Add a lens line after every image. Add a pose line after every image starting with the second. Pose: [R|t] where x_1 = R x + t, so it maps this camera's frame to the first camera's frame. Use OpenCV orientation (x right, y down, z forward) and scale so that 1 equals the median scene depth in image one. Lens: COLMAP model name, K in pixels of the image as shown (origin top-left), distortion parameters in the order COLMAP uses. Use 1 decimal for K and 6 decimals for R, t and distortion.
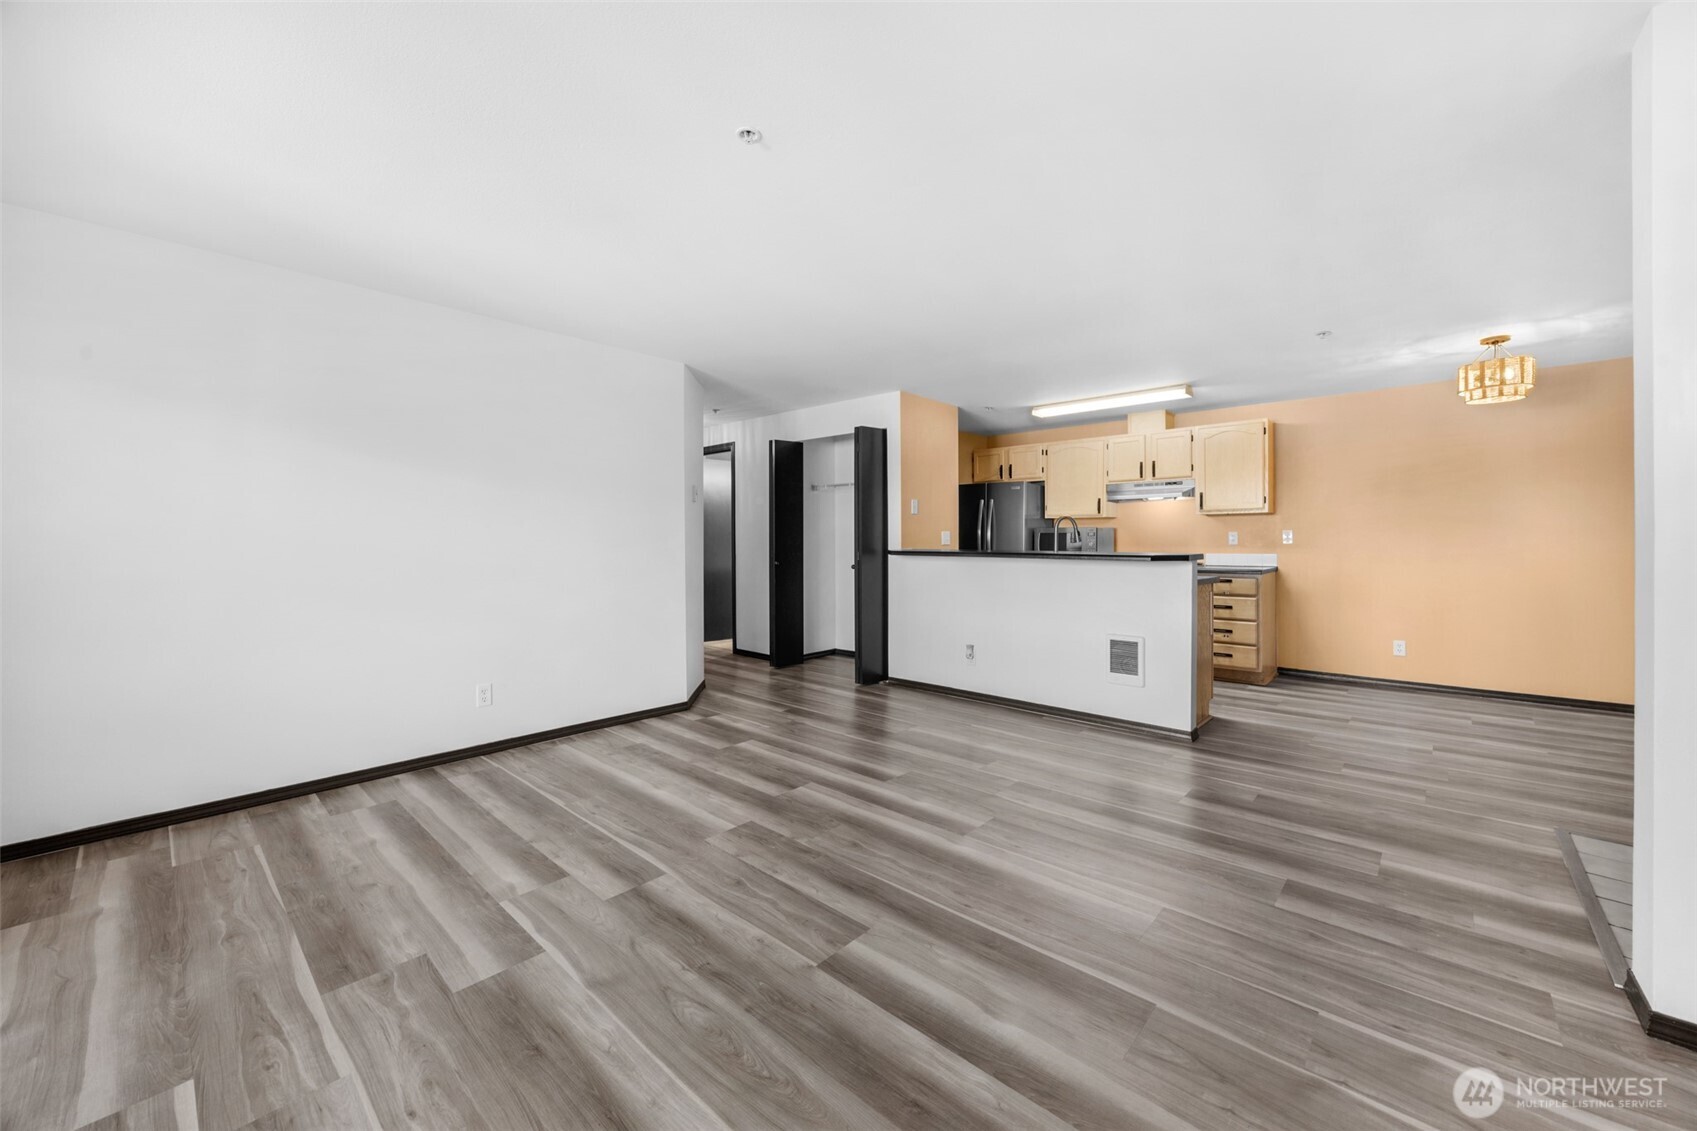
lens RADIAL K [[666.1, 0, 810.2], [0, 666.1, 536.9], [0, 0, 1]] dist [0.007761, 0.000148]
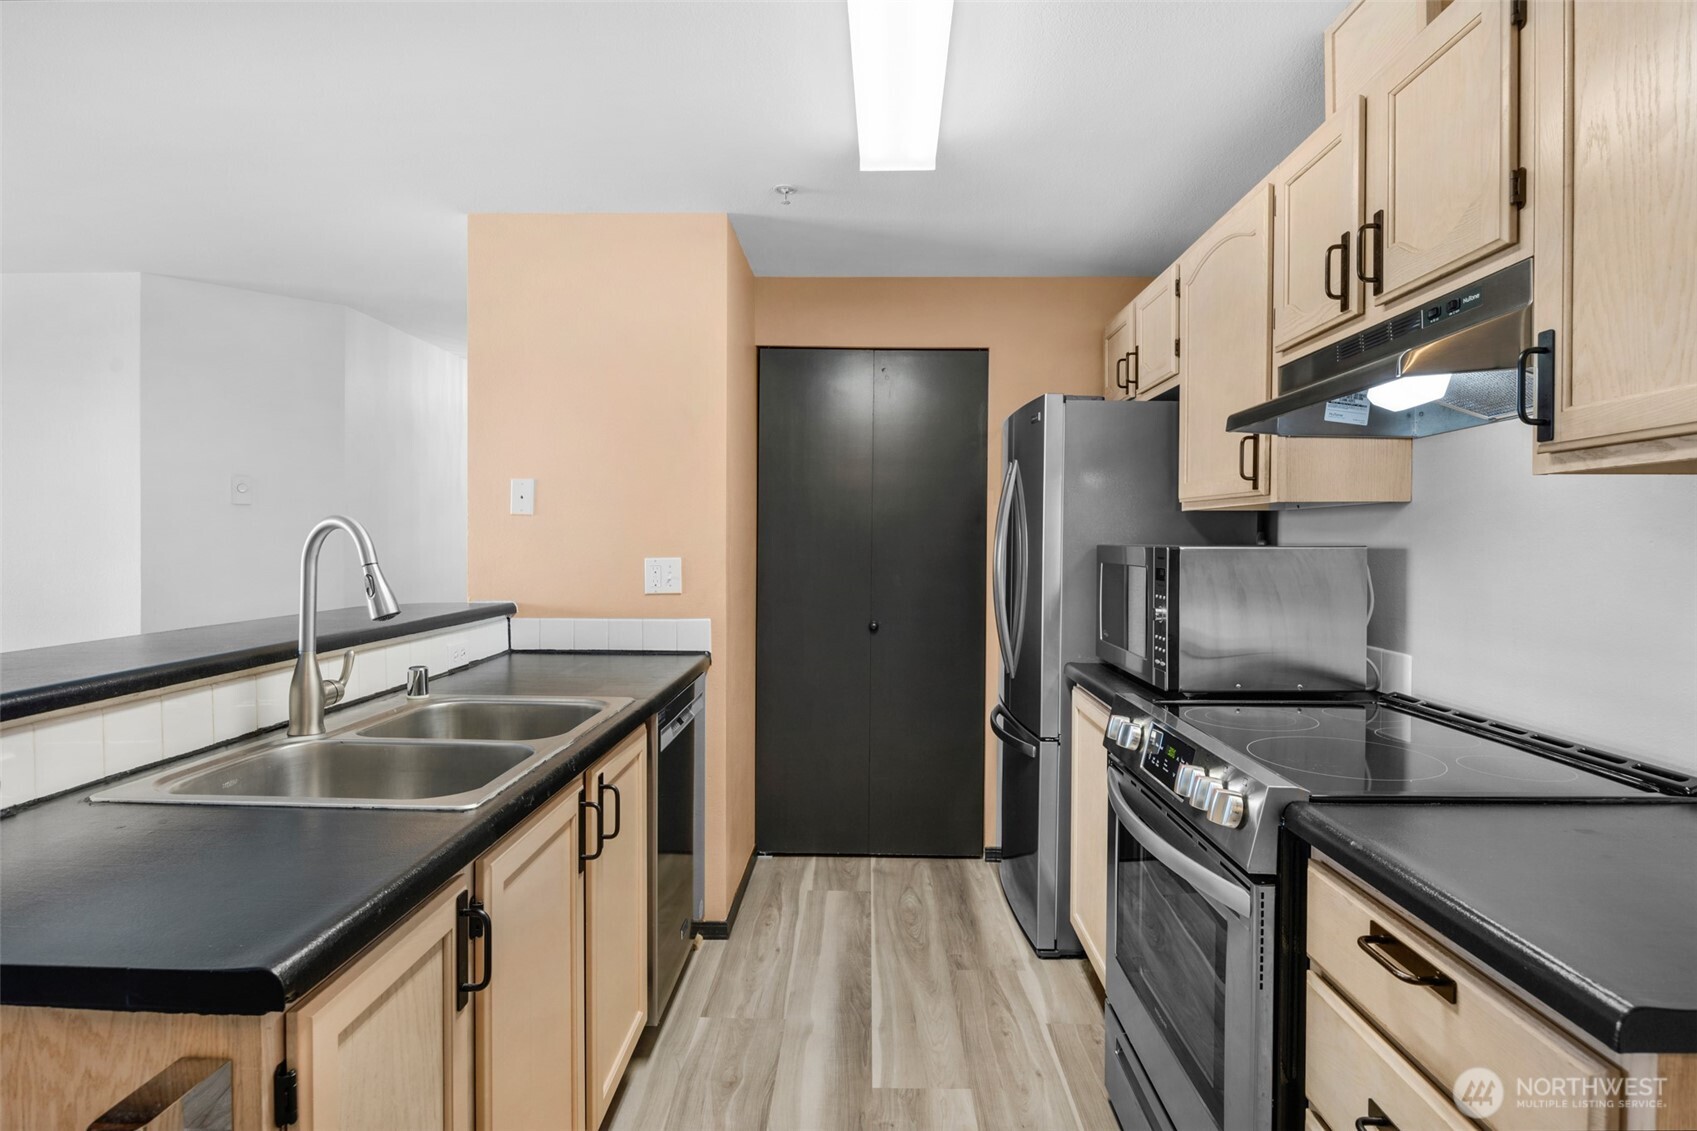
lens RADIAL K [[862.0, 0, 856.6], [0, 862.0, 552.8], [0, 0, 1]] dist [-0.013351, 0.003127]
pose [[0.681363, 0.004846, -0.731930, 0.612119], [0.007798, 0.999873, 0.013879, -0.019108], [0.731904, -0.015164, 0.681239, 0.735512]]
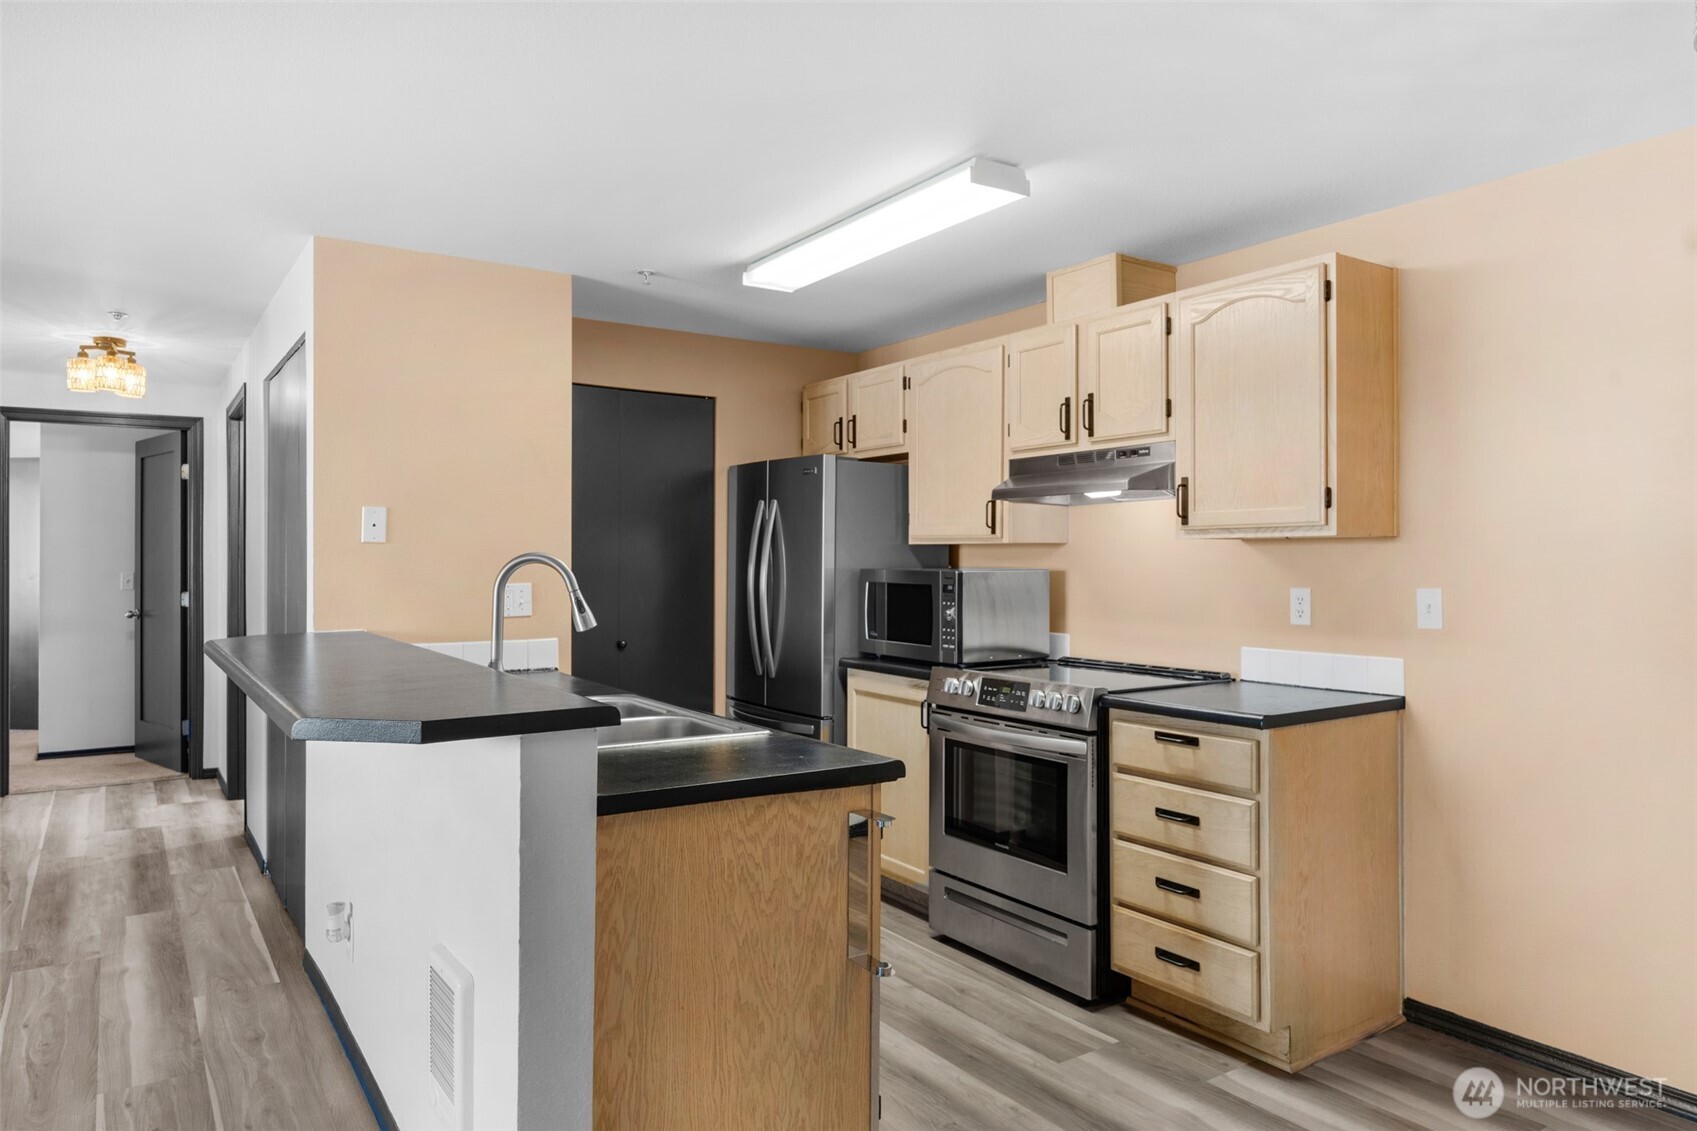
lens RADIAL K [[1104.9, 0, 845.6], [0, 1104.9, 556.9], [0, 0, 1]] dist [0.025545, -0.002554]
pose [[0.978454, -0.005857, -0.206382, 0.522358], [0.007360, 0.999952, 0.006520, -0.029227], [0.206334, -0.007898, 0.978450, 0.382708]]
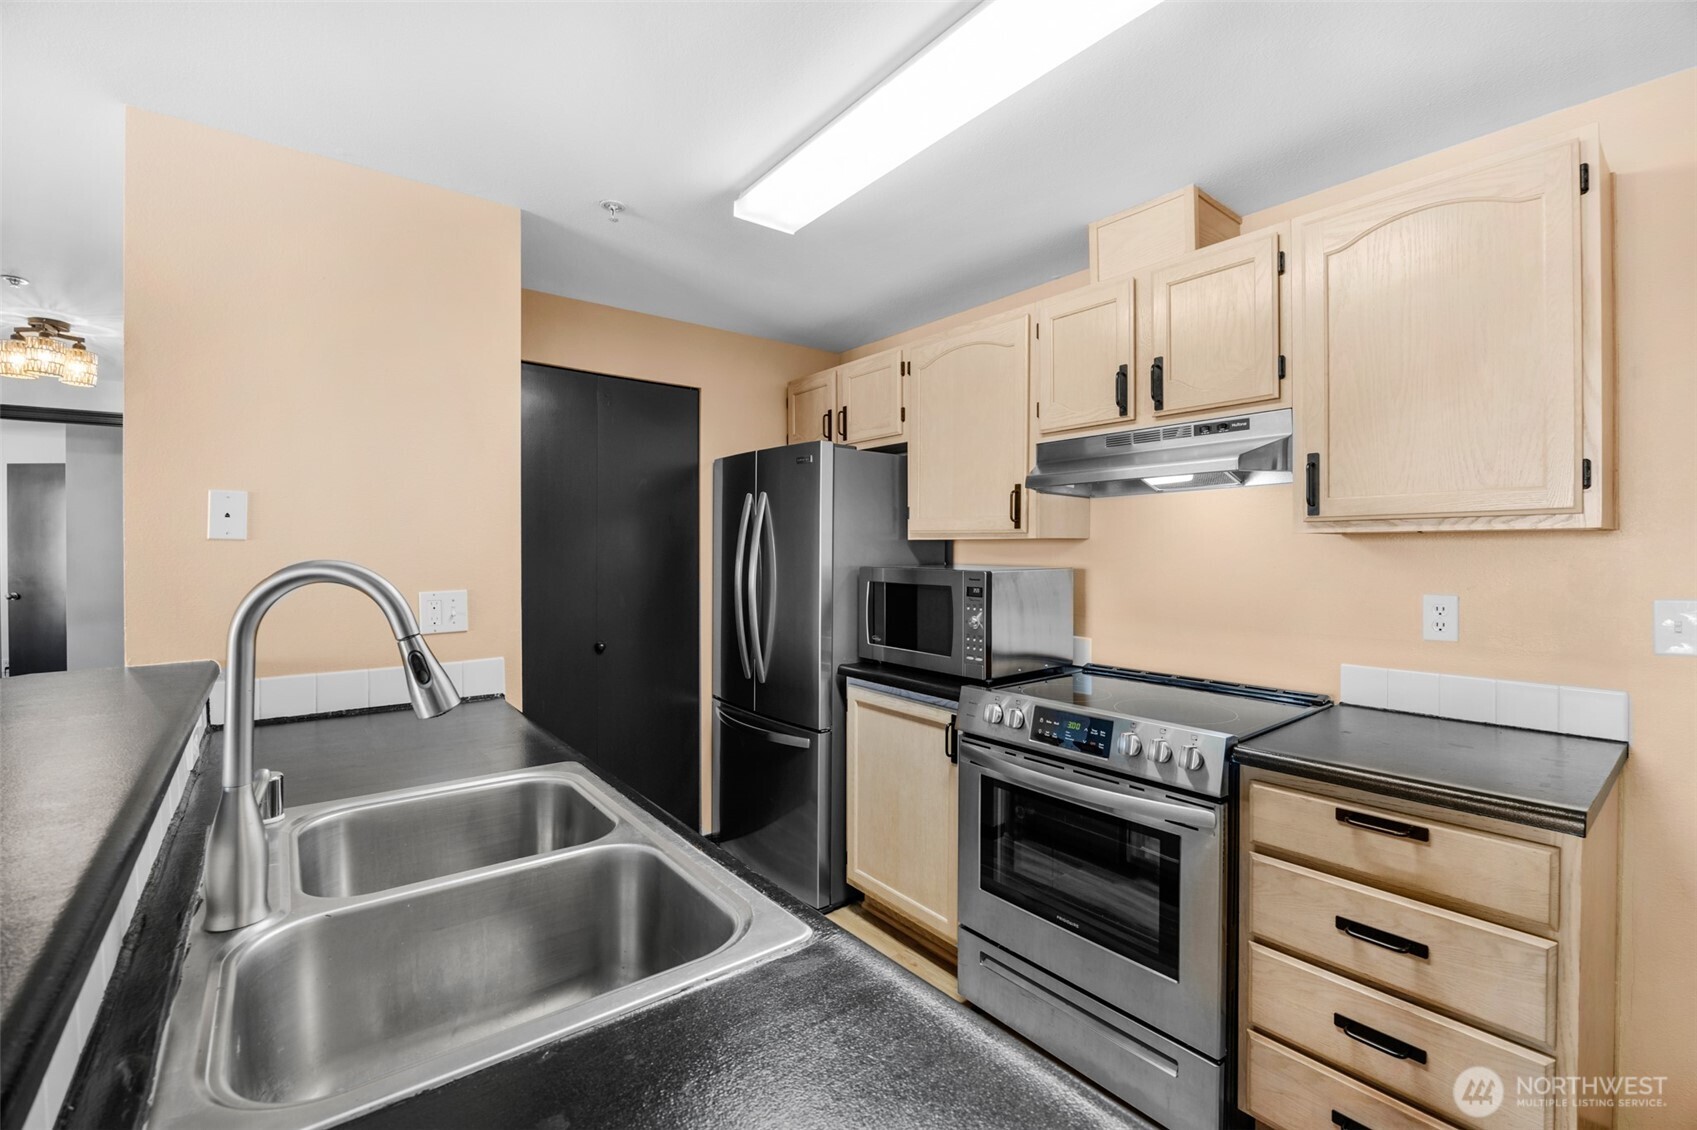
lens RADIAL K [[724.0, 0, 842.9], [0, 724.0, 553.3], [0, 0, 1]] dist [-0.014910, 0.000753]
pose [[0.991023, -0.006464, -0.133535, 0.426854], [0.008554, 0.999850, 0.015080, -0.031445], [0.133417, -0.016087, 0.990929, 0.671308]]
